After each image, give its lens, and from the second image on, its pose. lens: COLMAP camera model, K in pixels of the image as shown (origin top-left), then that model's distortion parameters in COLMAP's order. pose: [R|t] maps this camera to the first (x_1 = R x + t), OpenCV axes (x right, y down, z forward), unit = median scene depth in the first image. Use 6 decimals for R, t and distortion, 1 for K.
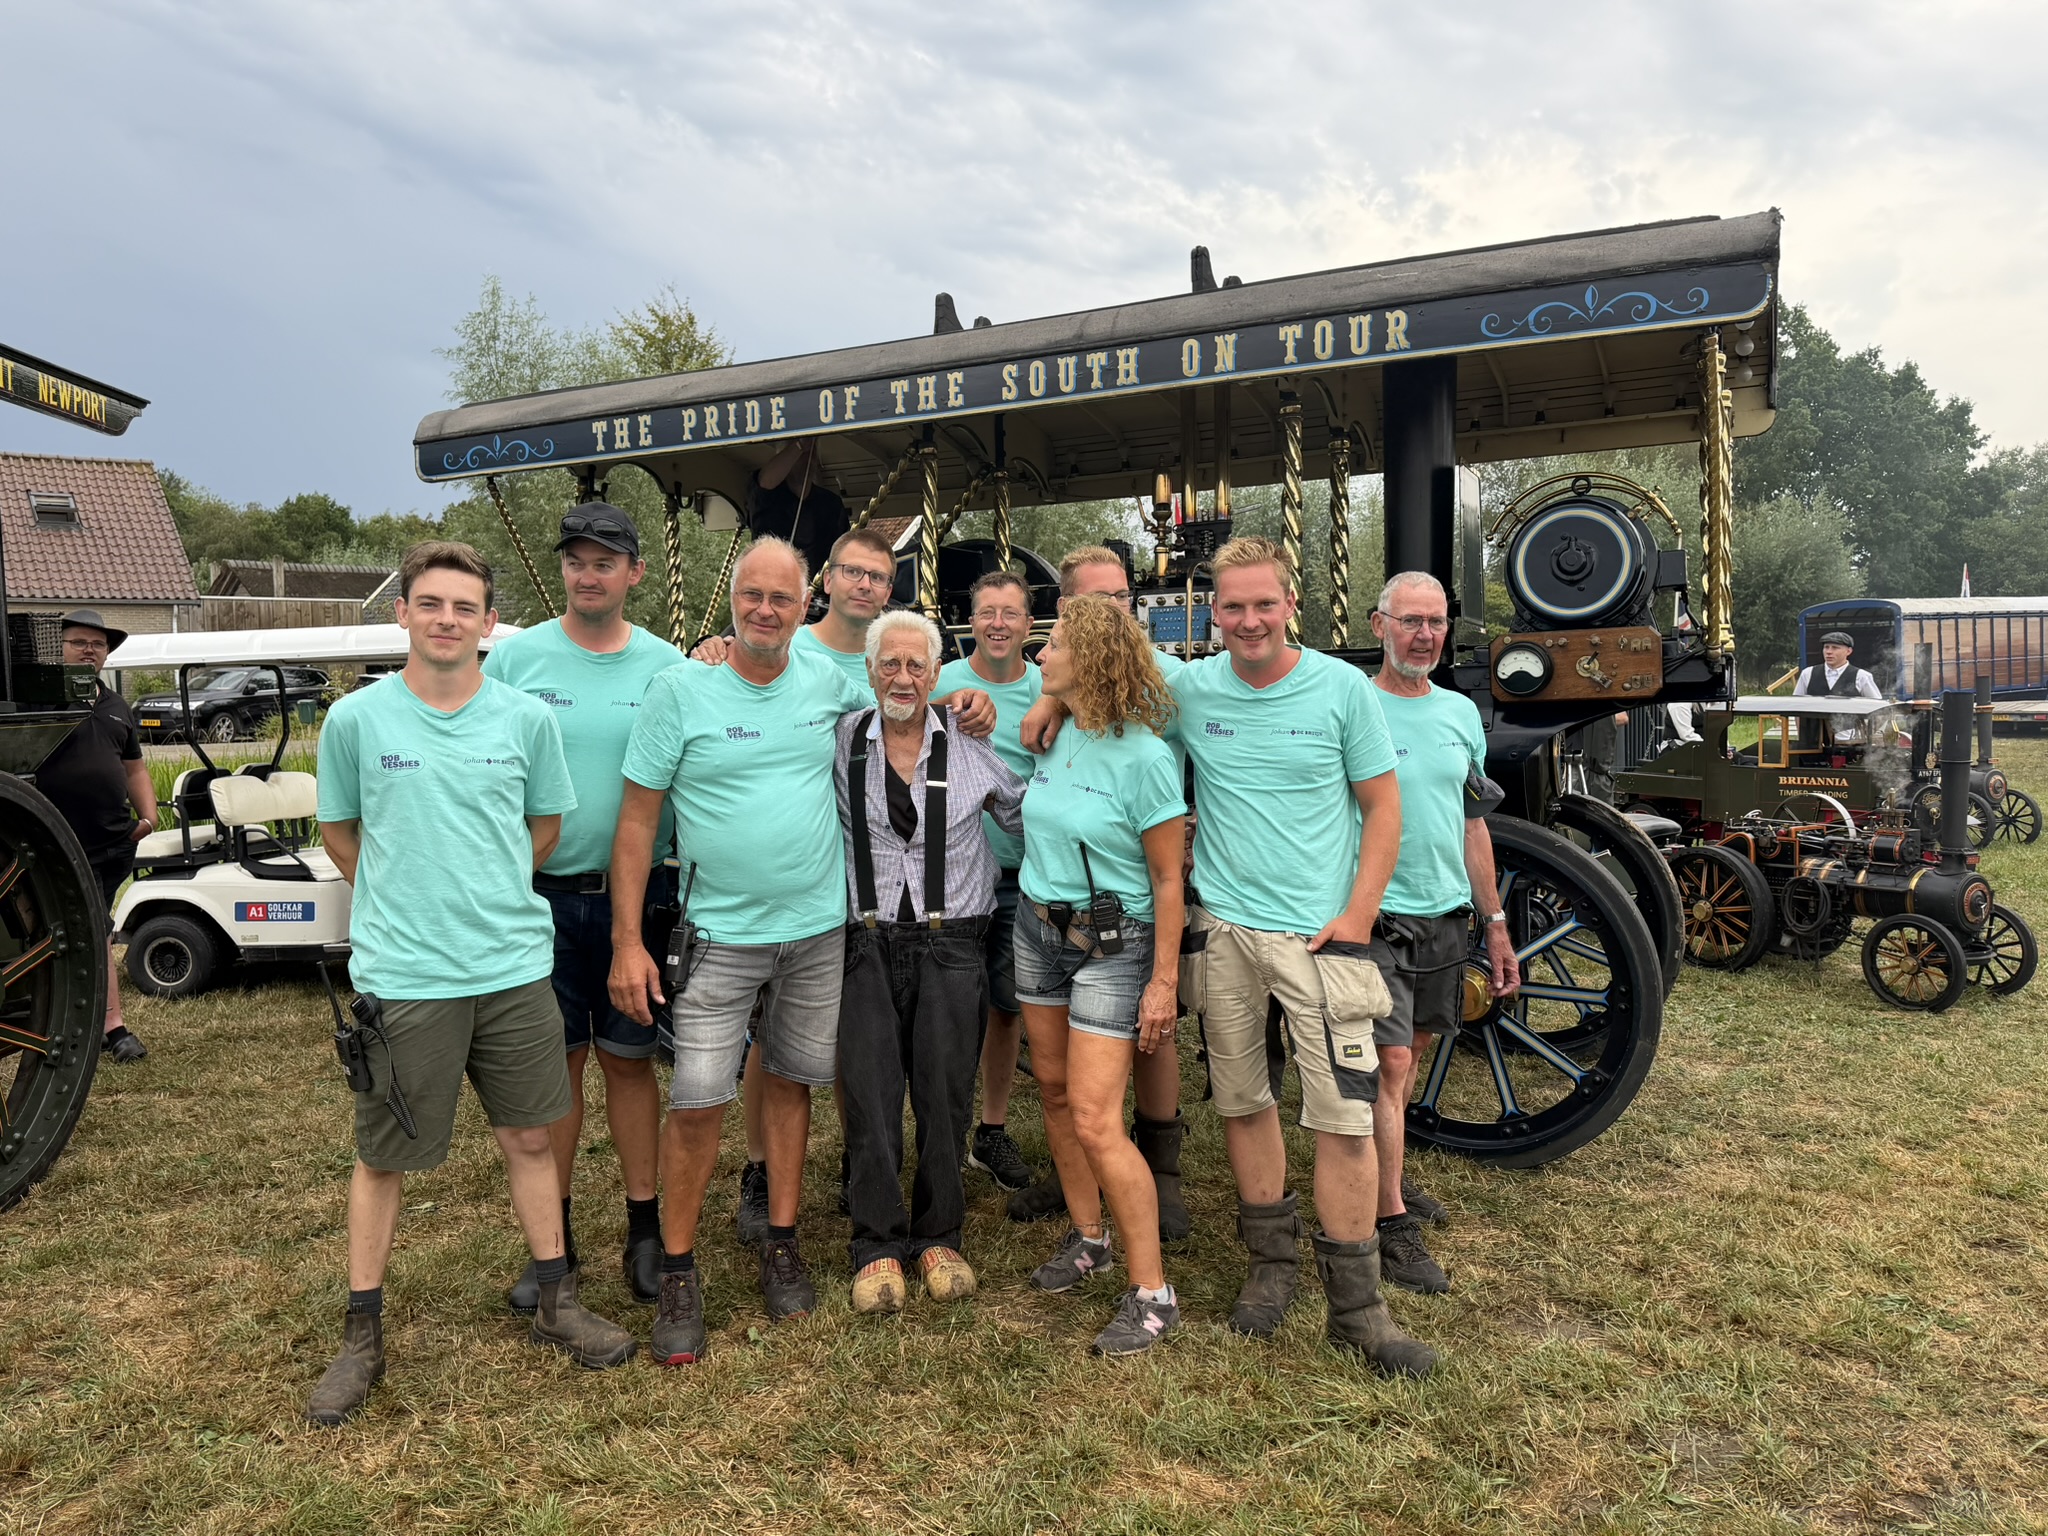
lens RADIAL K [[1478.1, 0, 1016.1], [0, 1478.1, 773.4], [0, 0, 1]] dist [0.116927, -0.163403]
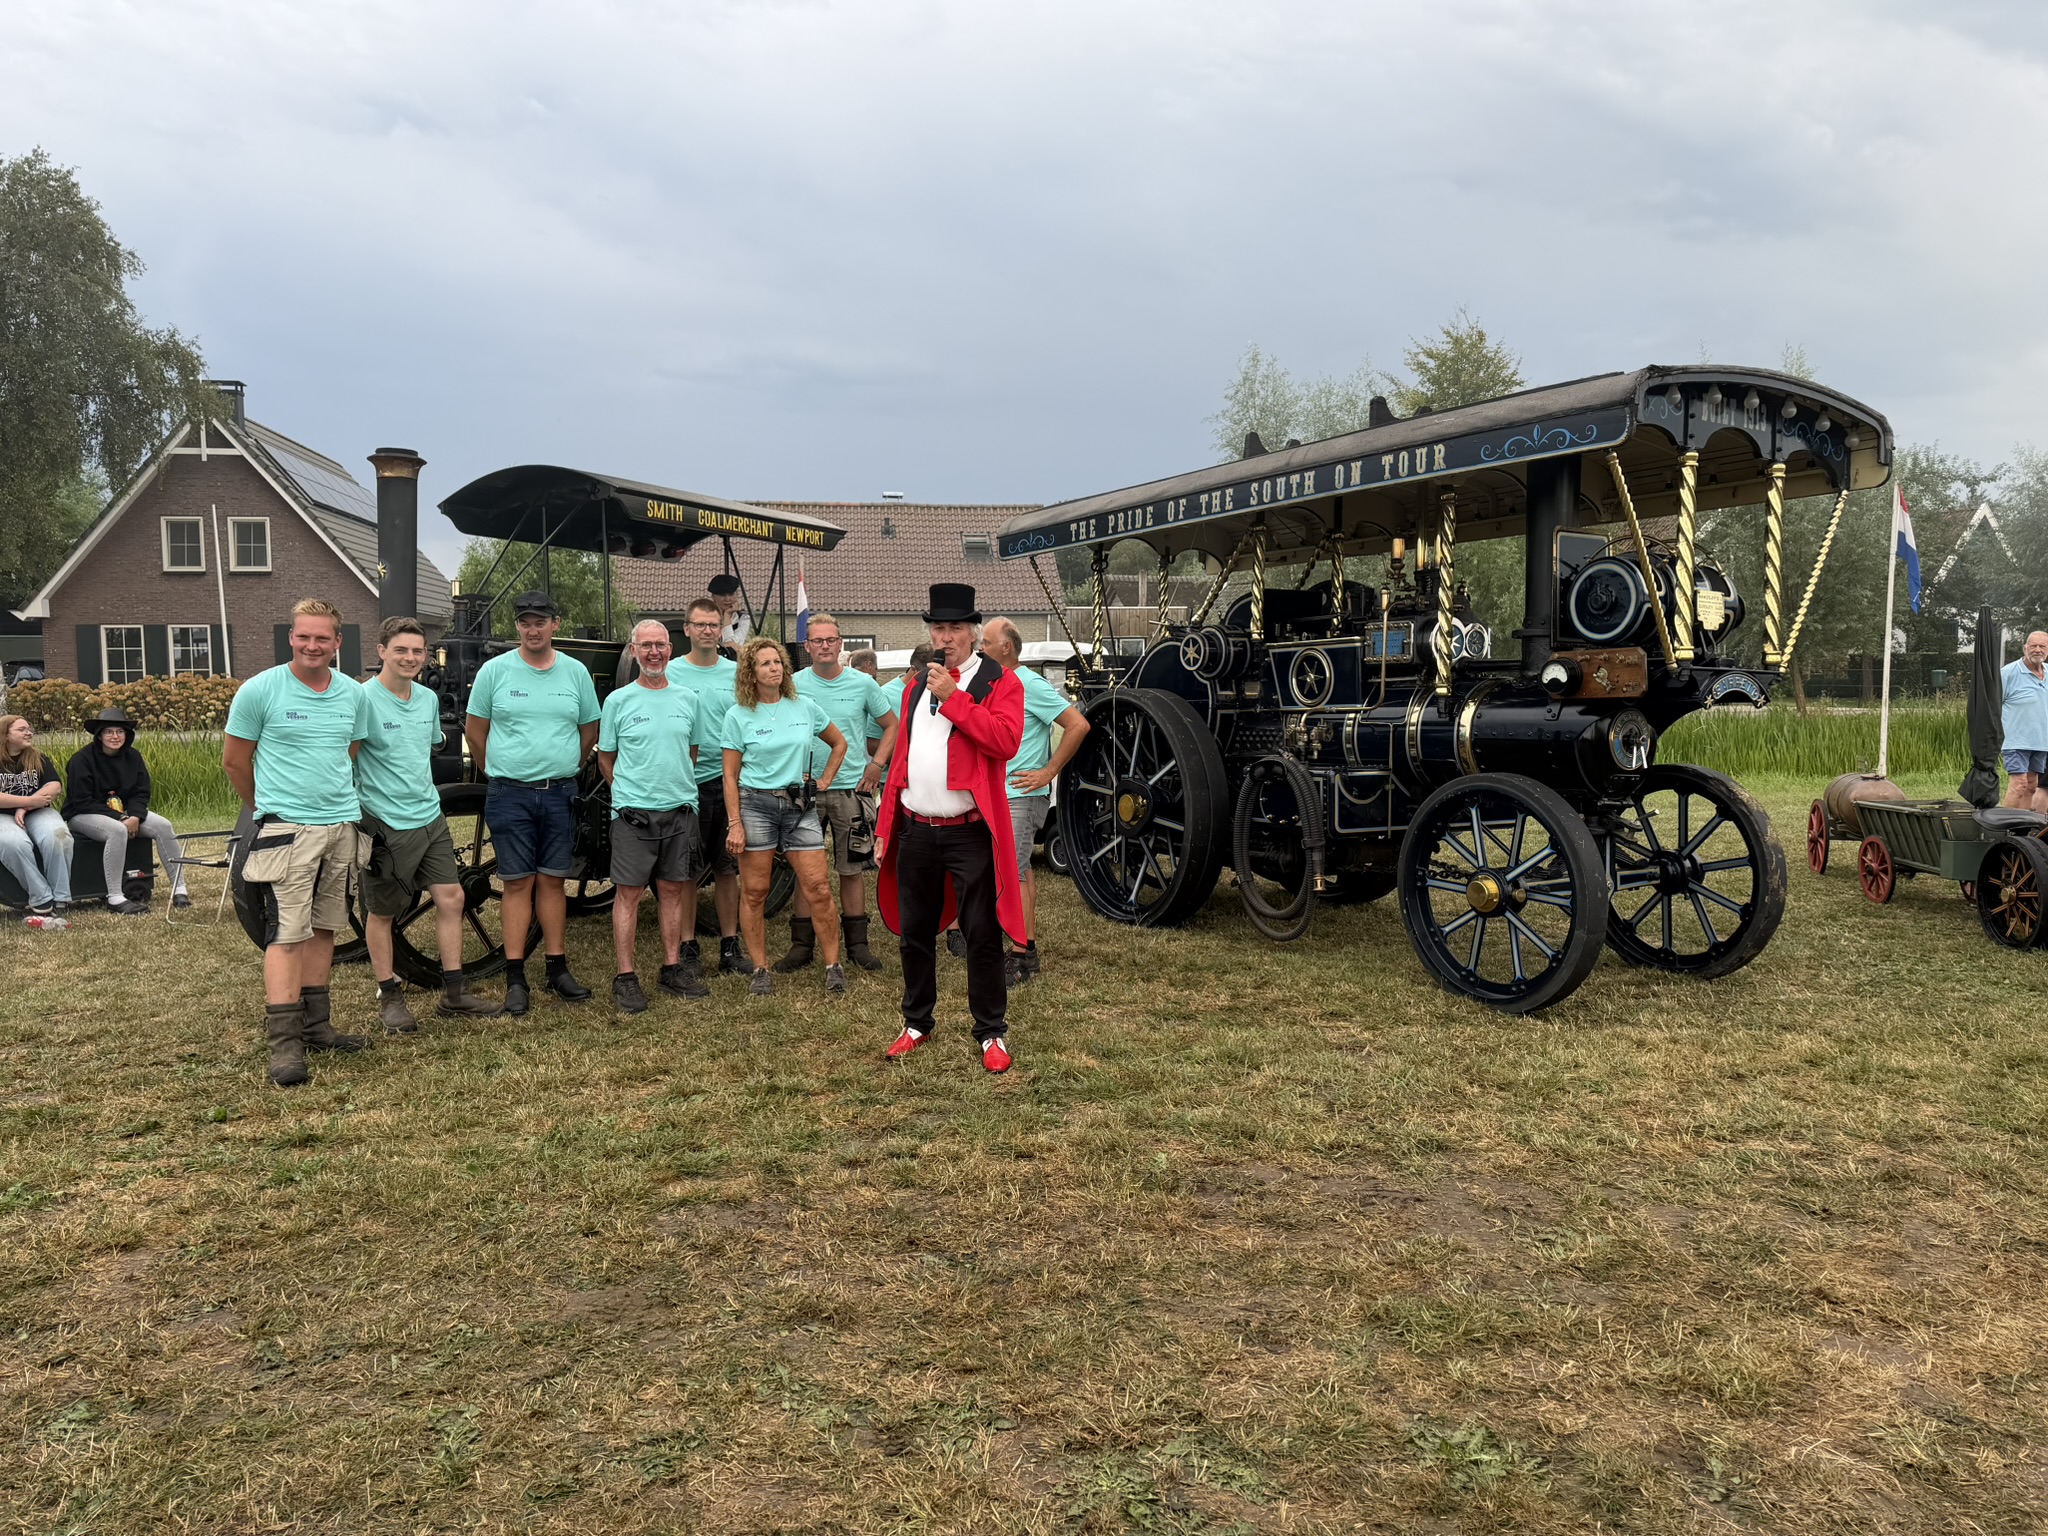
lens RADIAL K [[1443.6, 0, 1026.8], [0, 1443.6, 763.9], [0, 0, 1]] dist [0.174985, -0.386313]
pose [[0.843212, 0.039487, -0.536129, 0.651735], [-0.038311, 0.999177, 0.013337, 0.014426], [0.536214, 0.009294, 0.844031, -0.452011]]
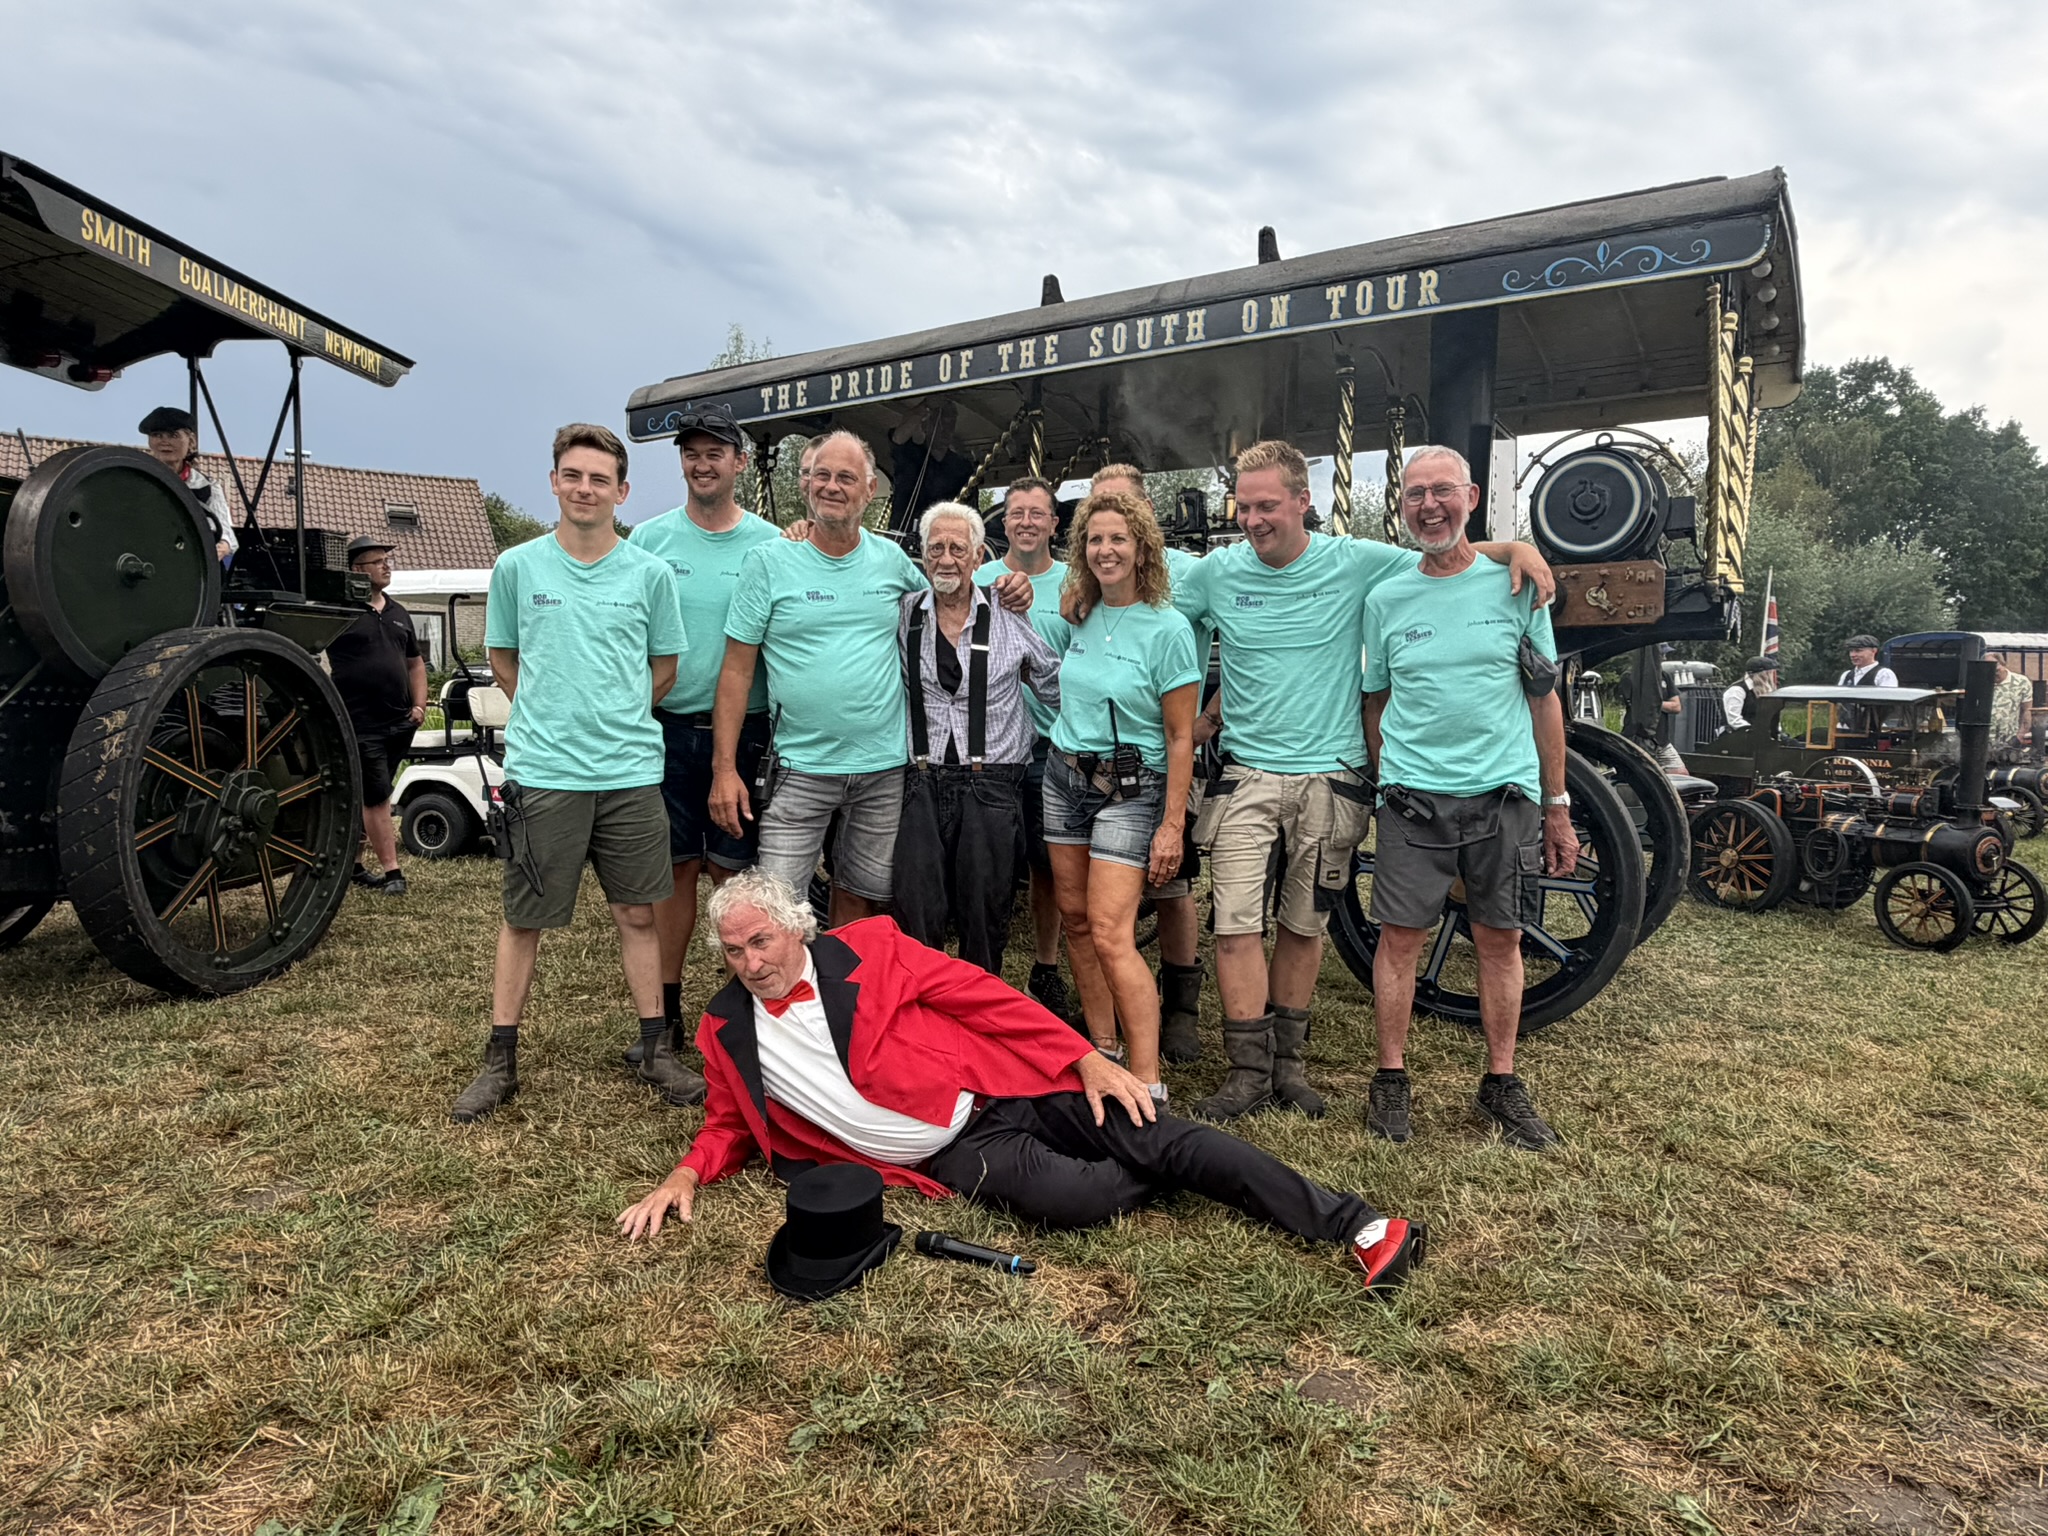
lens RADIAL K [[1279.7, 0, 1012.9], [0, 1279.7, 776.5], [0, 0, 1]] dist [0.000431, 0.000728]
pose [[0.991270, 0.045756, -0.123656, 0.071911], [-0.045116, 0.998950, 0.007975, 0.072462], [0.123891, -0.002327, 0.992293, 0.000228]]
